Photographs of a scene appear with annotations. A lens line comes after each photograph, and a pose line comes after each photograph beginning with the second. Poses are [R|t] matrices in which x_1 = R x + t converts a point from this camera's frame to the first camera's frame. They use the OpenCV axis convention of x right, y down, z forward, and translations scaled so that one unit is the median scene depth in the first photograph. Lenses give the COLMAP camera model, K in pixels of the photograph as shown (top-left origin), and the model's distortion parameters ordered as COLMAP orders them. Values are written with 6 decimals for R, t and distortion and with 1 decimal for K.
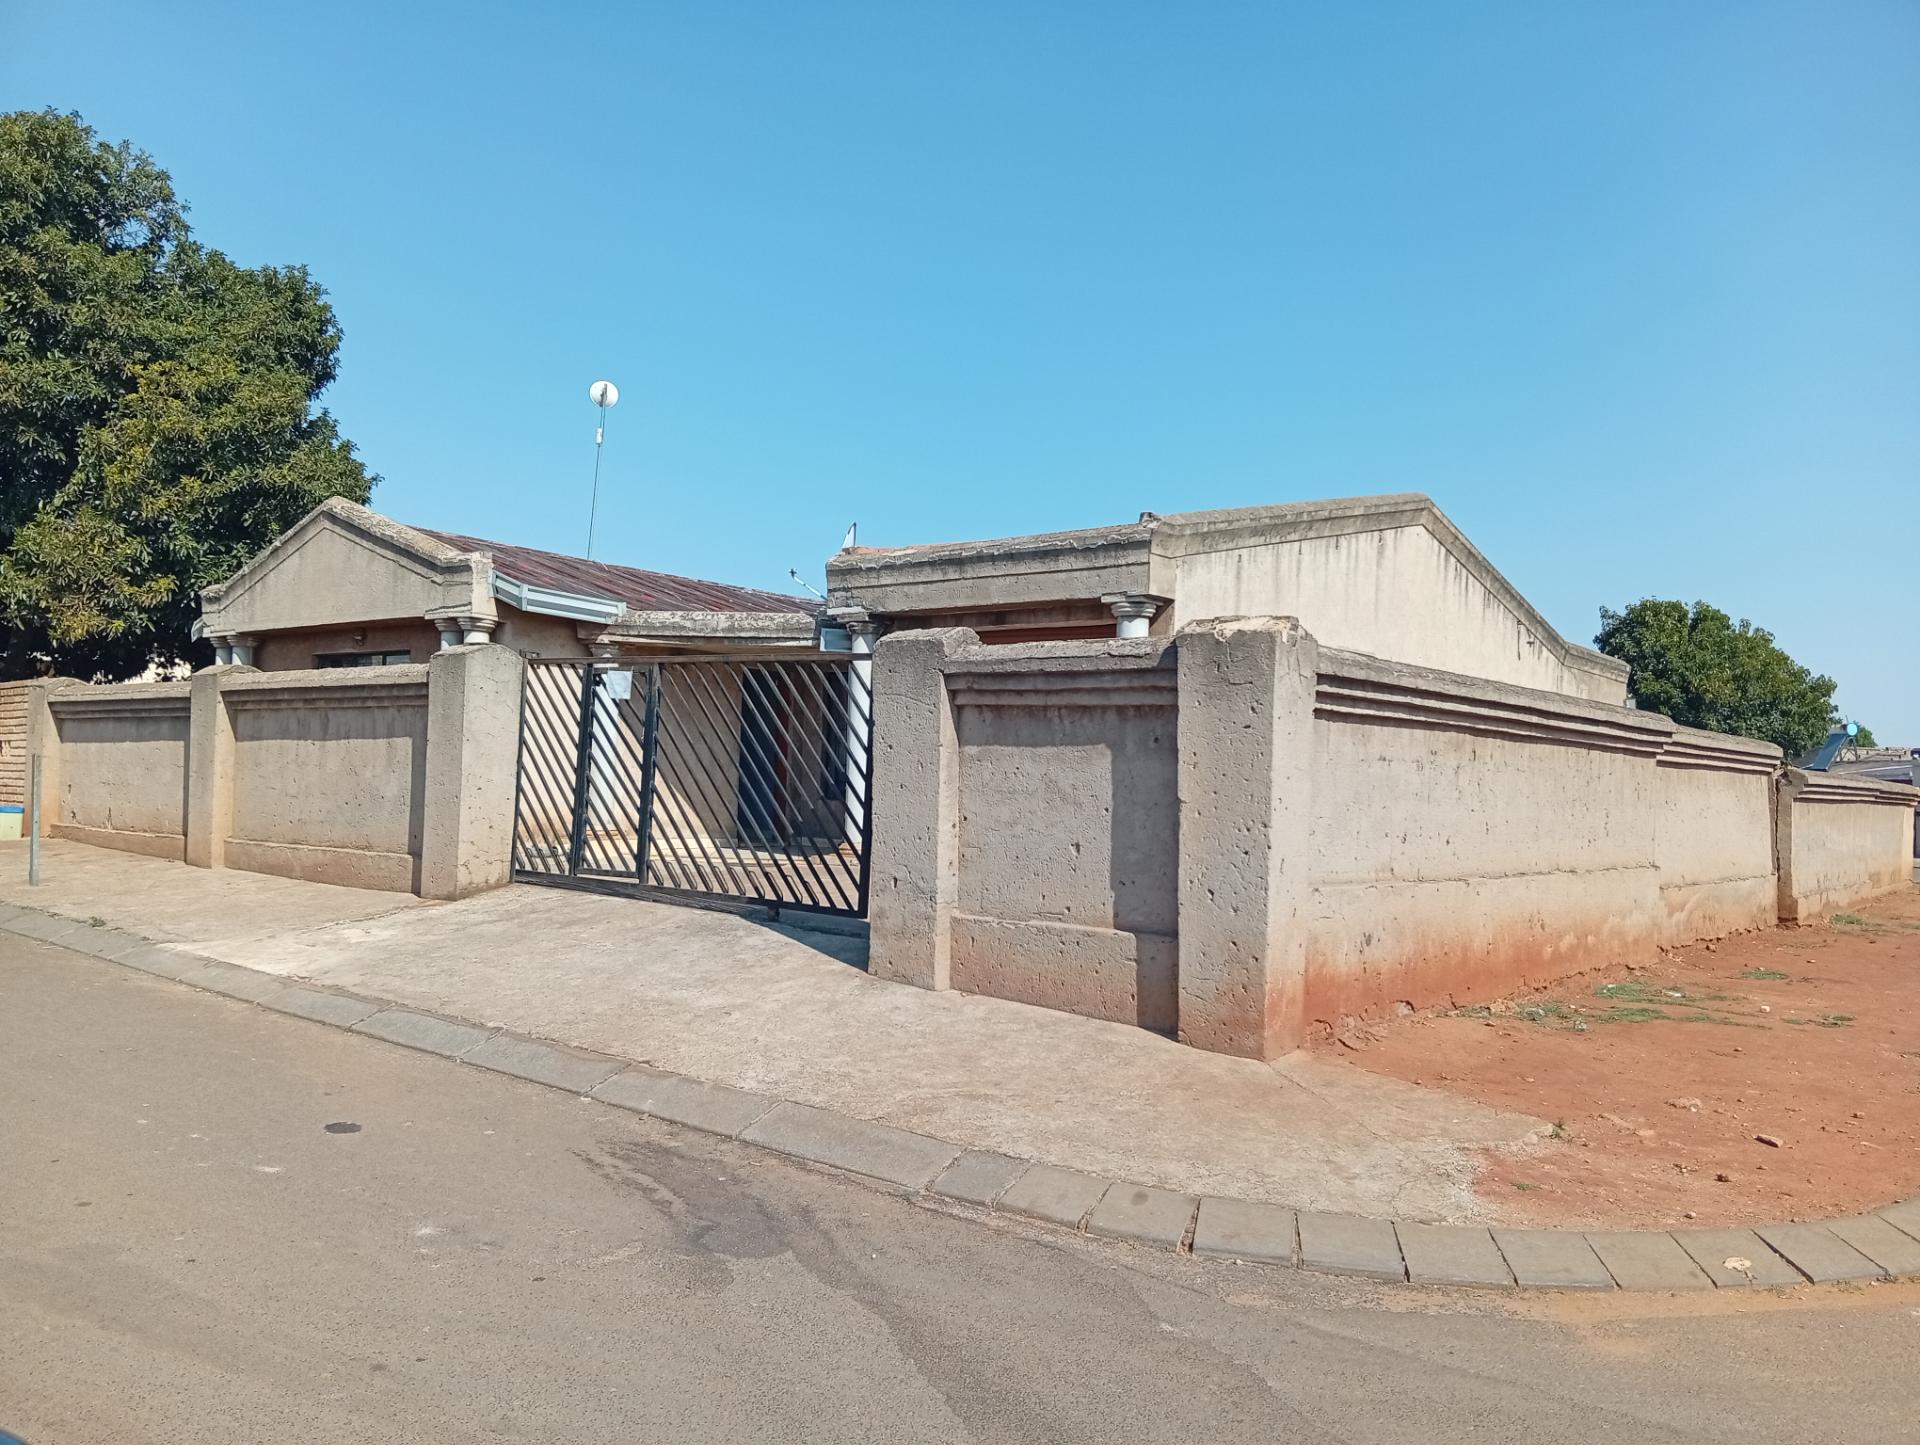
lens RADIAL K [[1486.9, 0, 915.9], [0, 1486.9, 713.3], [0, 0, 1]] dist [0.131219, -0.309594]
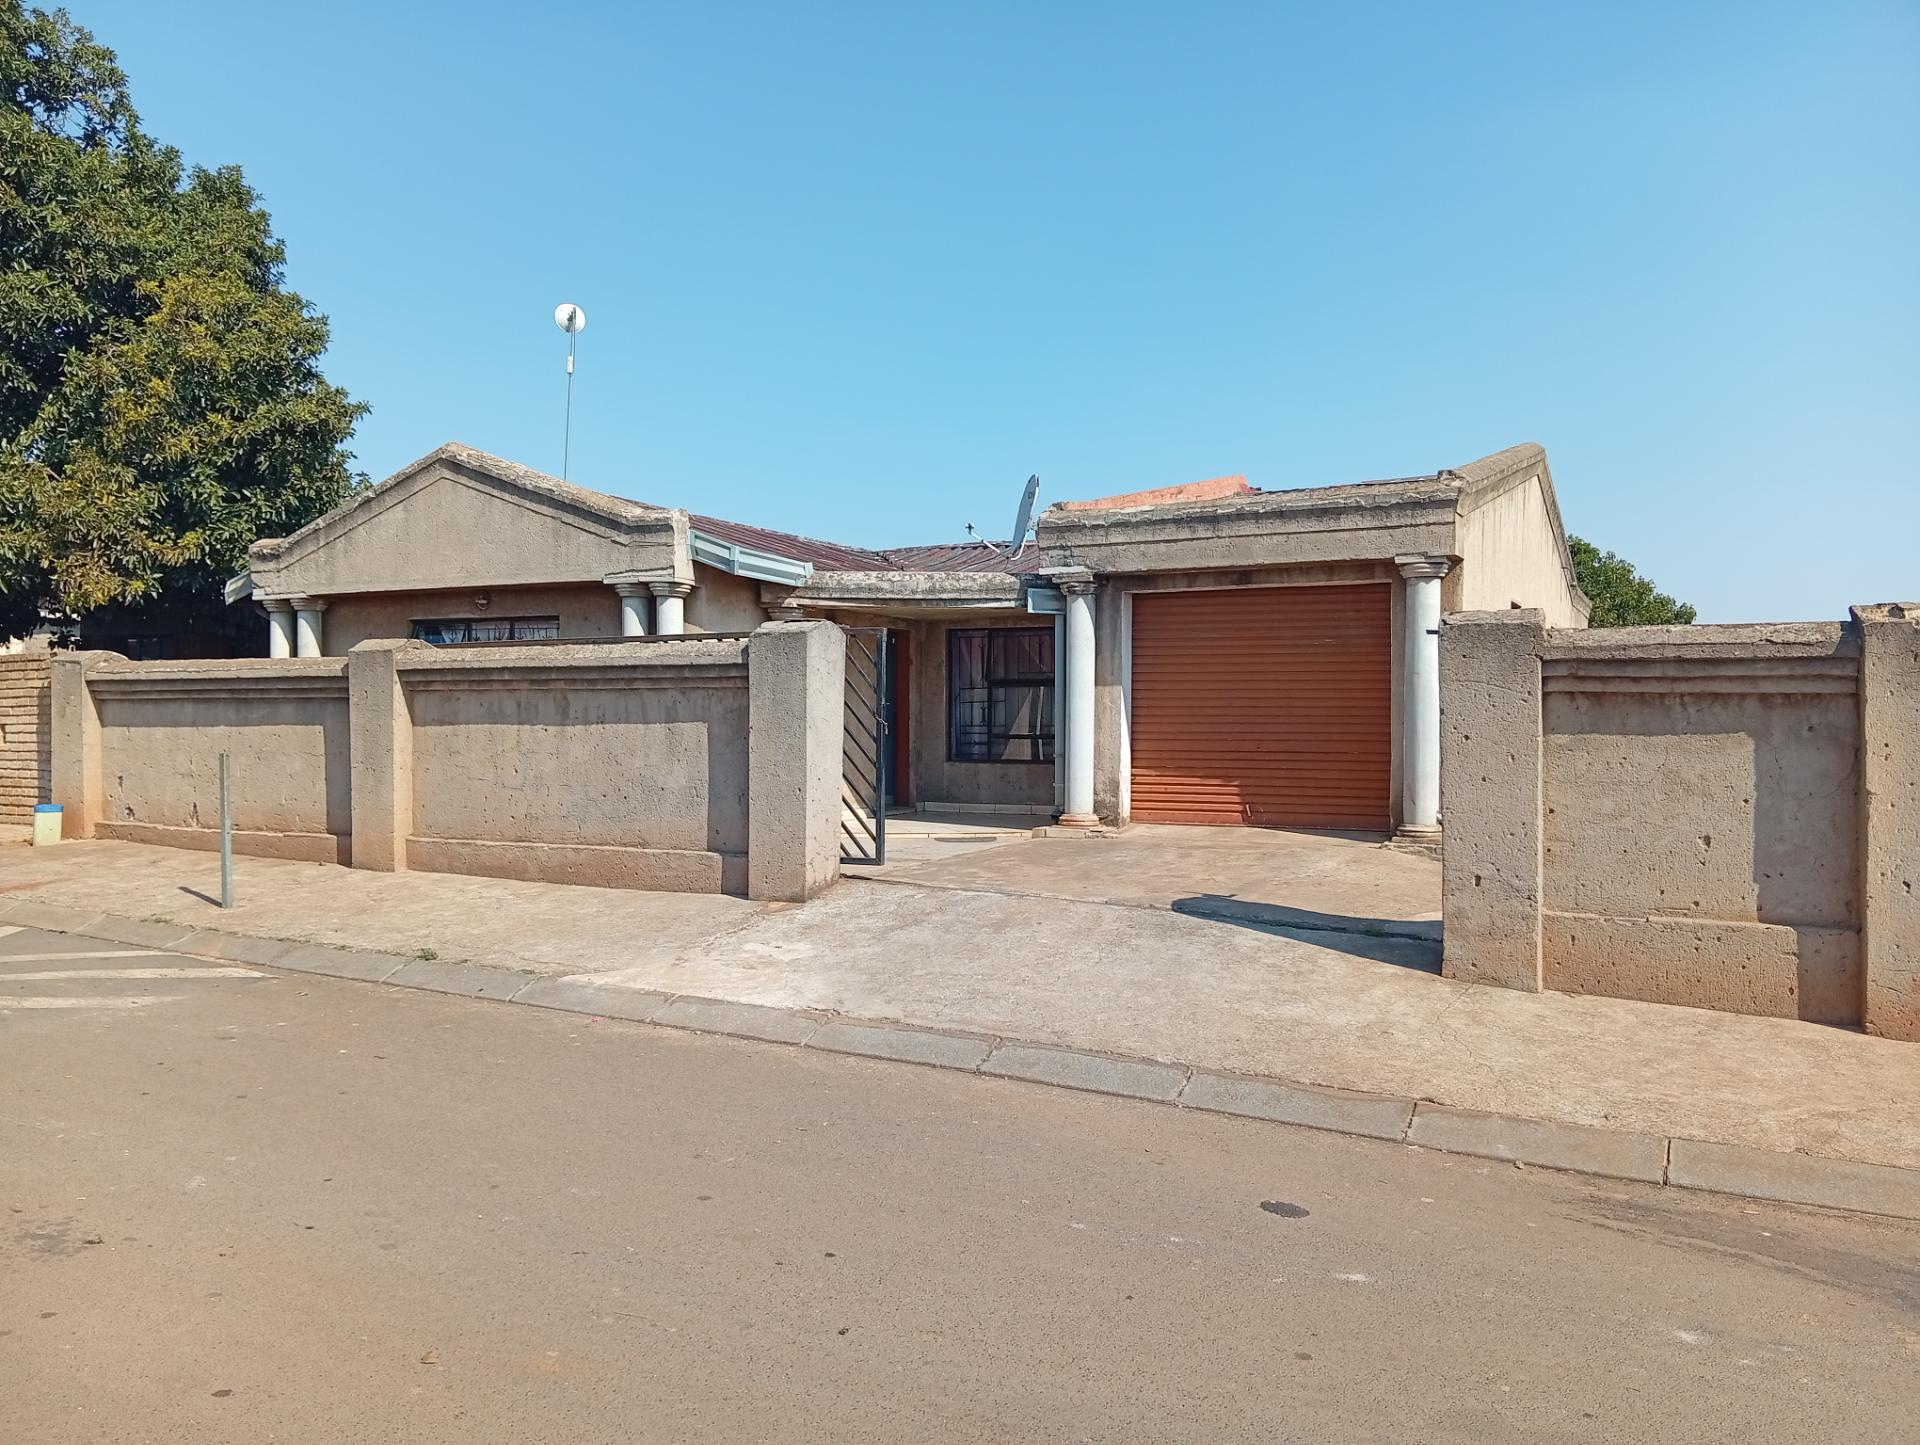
lens RADIAL K [[1497.5, 0, 951.0], [0, 1497.5, 737.3], [0, 0, 1]] dist [0.131377, -0.269594]
pose [[0.982368, -0.029780, 0.184570, -0.328532], [0.017939, 0.997691, 0.065500, -0.029481], [-0.186094, -0.061034, 0.980634, 0.077153]]
